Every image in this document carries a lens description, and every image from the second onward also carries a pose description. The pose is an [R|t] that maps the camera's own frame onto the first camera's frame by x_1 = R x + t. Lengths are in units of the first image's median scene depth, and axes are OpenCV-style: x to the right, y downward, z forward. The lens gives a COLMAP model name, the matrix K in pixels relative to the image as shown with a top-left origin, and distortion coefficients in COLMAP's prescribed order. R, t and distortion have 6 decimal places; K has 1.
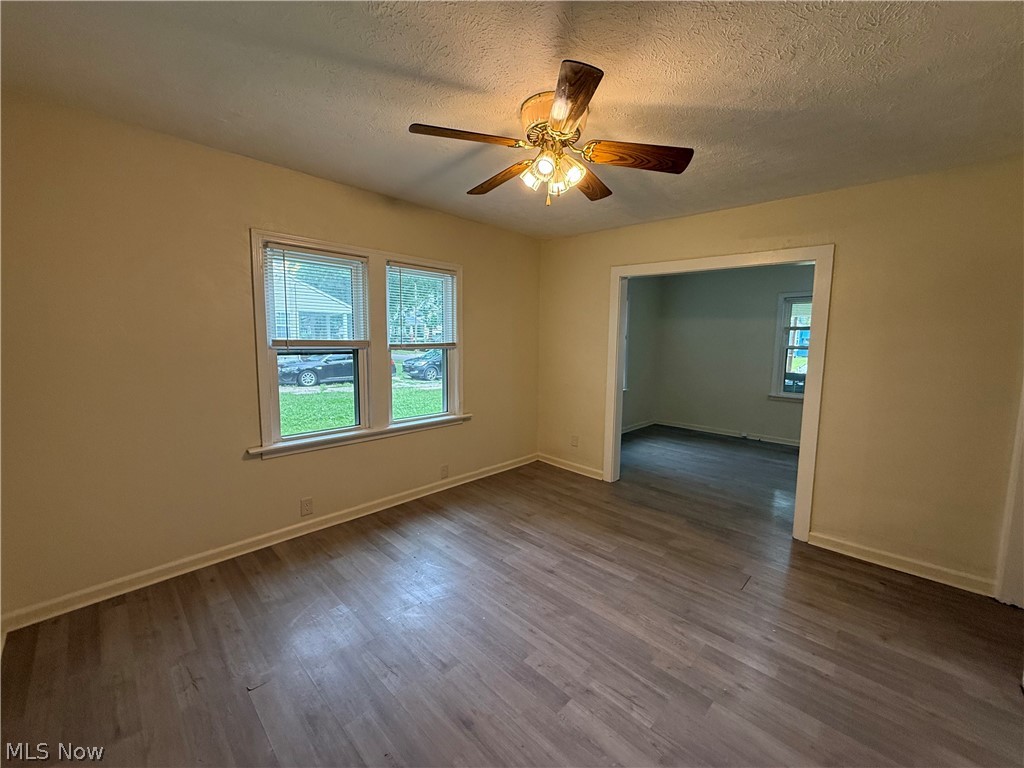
lens RADIAL K [[409.9, 0, 510.4], [0, 409.9, 381.7], [0, 0, 1]] dist [-0.001151, -0.000124]
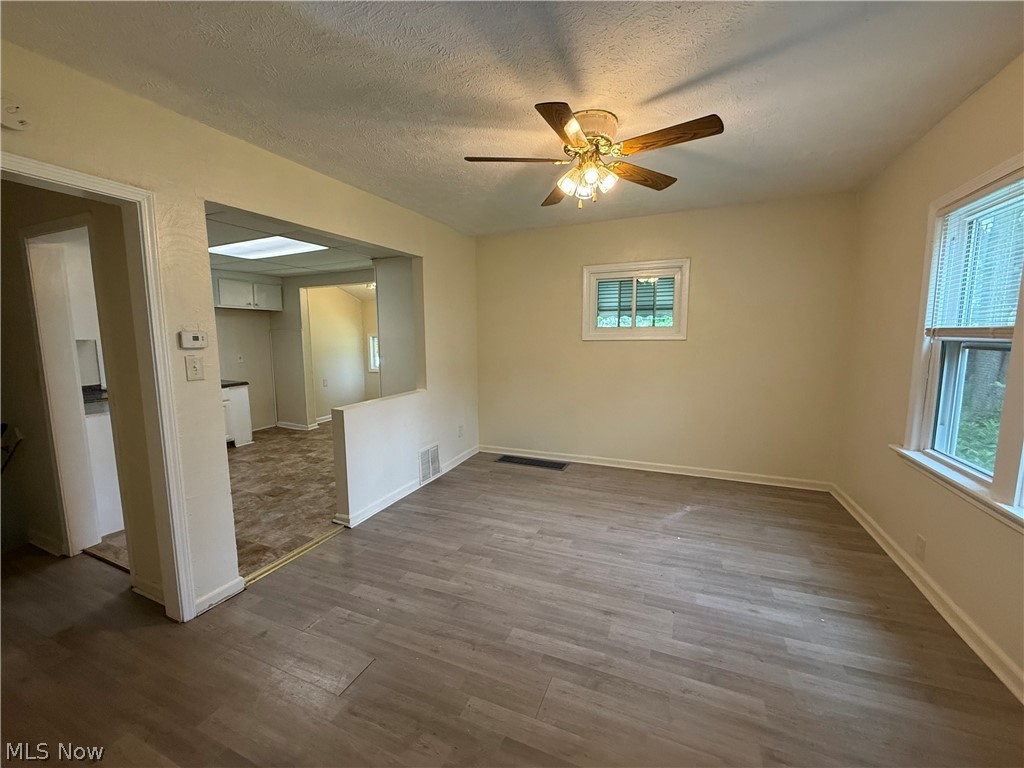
lens RADIAL K [[409.9, 0, 513.4], [0, 409.9, 383.6], [0, 0, 1]] dist [-0.001151, -0.000124]
pose [[-0.934947, 0.039943, -0.352532, 0.560486], [-0.038348, 0.976444, 0.212337, -0.151232], [0.352709, 0.212043, -0.911391, 1.632110]]
